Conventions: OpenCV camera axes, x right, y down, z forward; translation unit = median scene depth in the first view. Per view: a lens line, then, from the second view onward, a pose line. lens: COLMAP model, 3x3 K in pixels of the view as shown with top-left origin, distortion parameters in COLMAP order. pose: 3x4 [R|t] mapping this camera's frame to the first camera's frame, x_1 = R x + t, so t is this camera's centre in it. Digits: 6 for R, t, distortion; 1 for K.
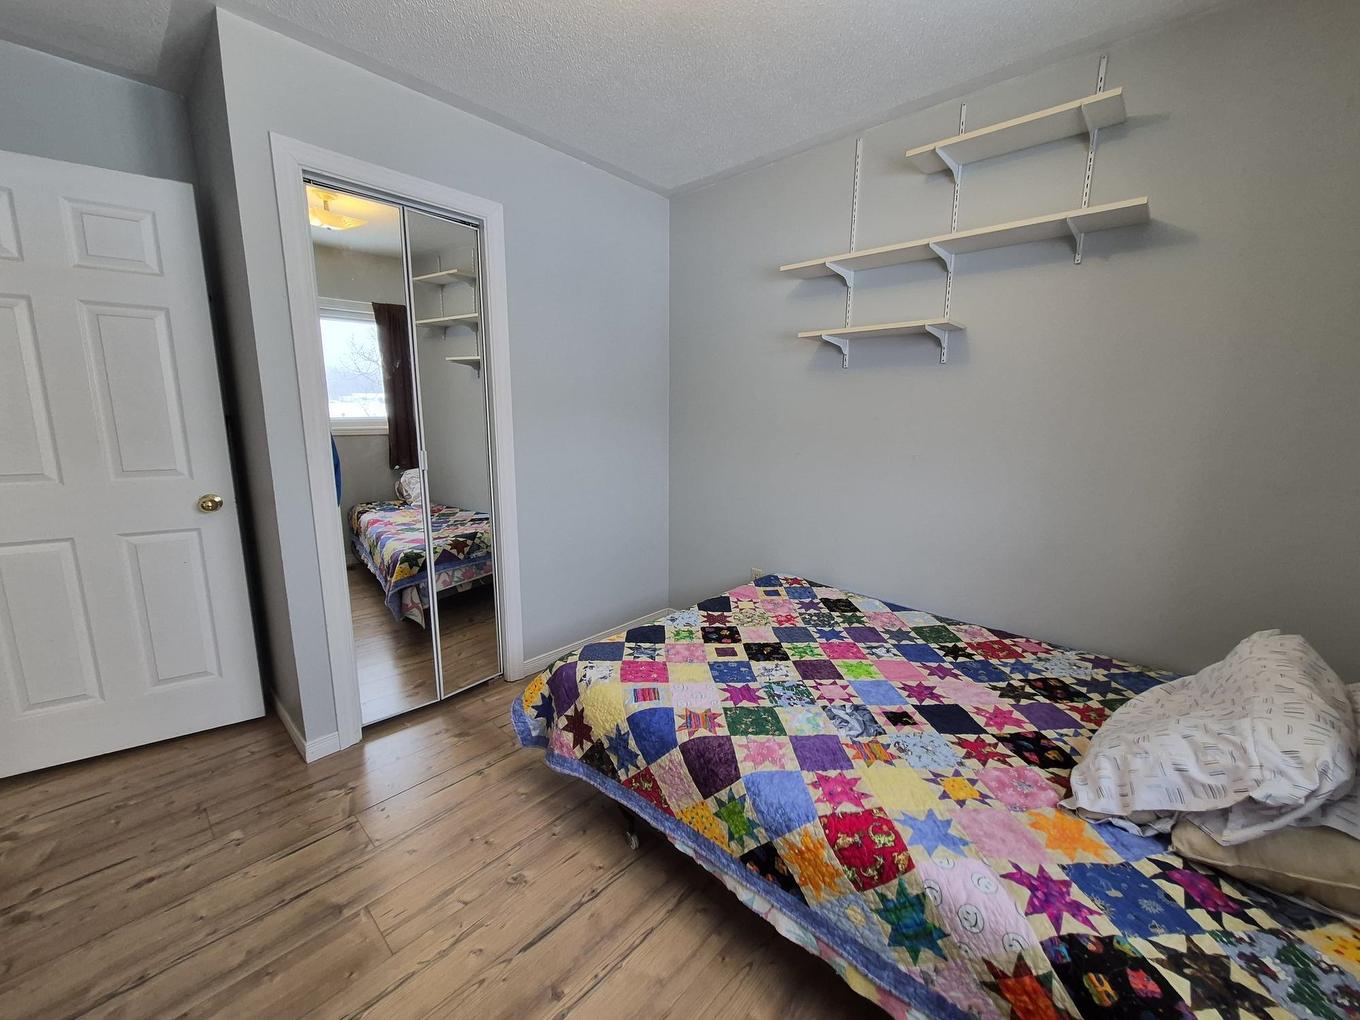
lens RADIAL K [[533.7, 0, 704.0], [0, 533.7, 503.2], [0, 0, 1]] dist [0.001272, -0.000003]
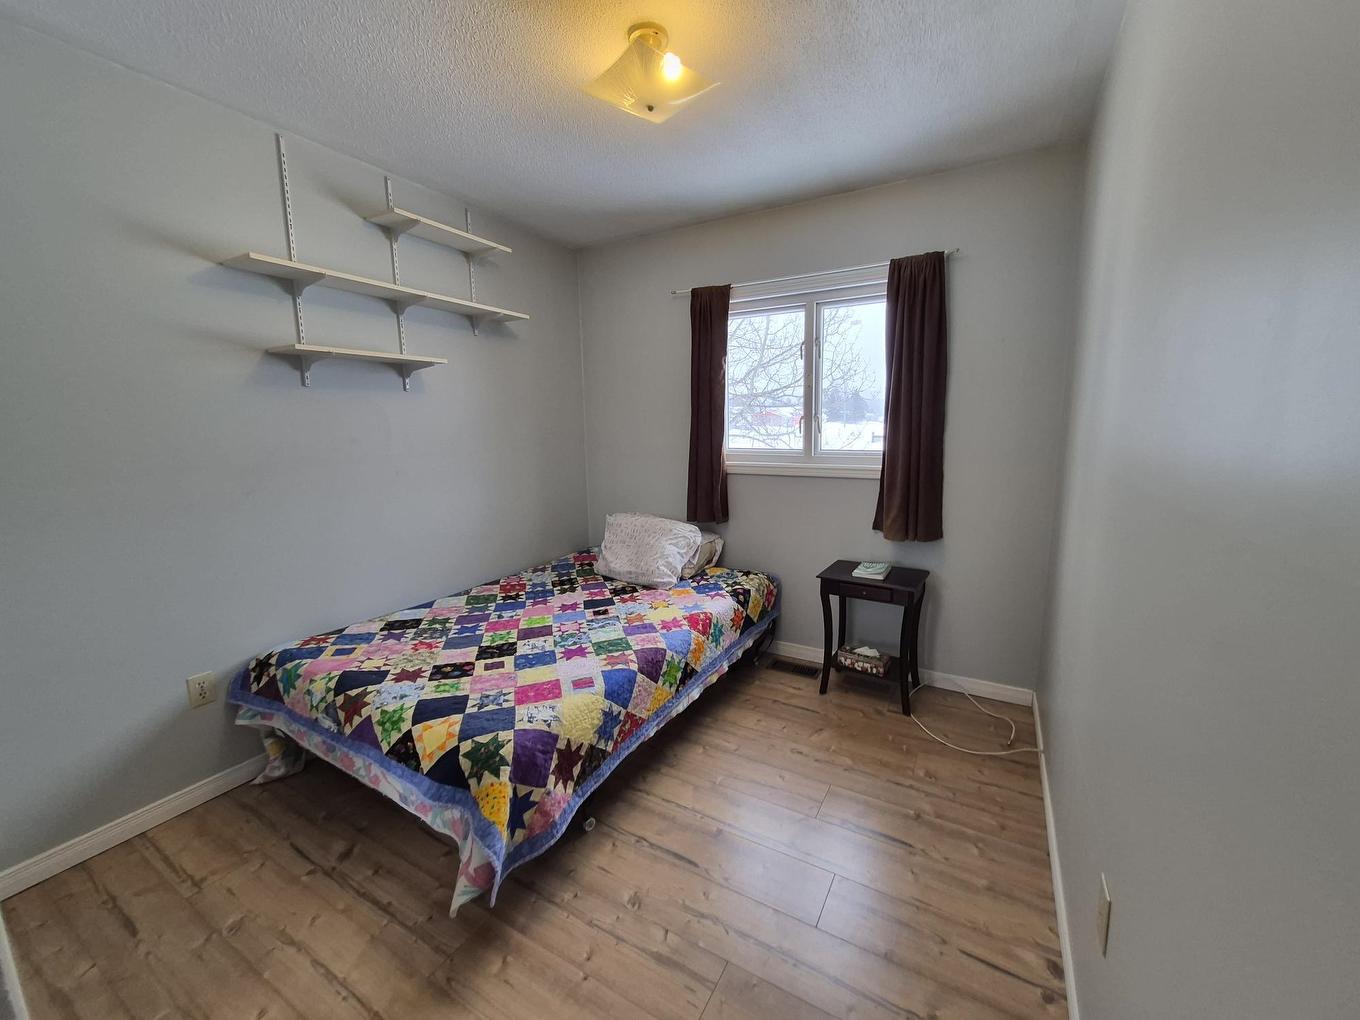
lens RADIAL K [[533.7, 0, 704.0], [0, 533.7, 503.2], [0, 0, 1]] dist [0.001272, -0.000003]
pose [[-0.223741, -0.157409, 0.961854, -1.018158], [0.173985, 0.964571, 0.198325, -0.165377], [-0.958994, 0.211721, -0.188427, 0.746932]]
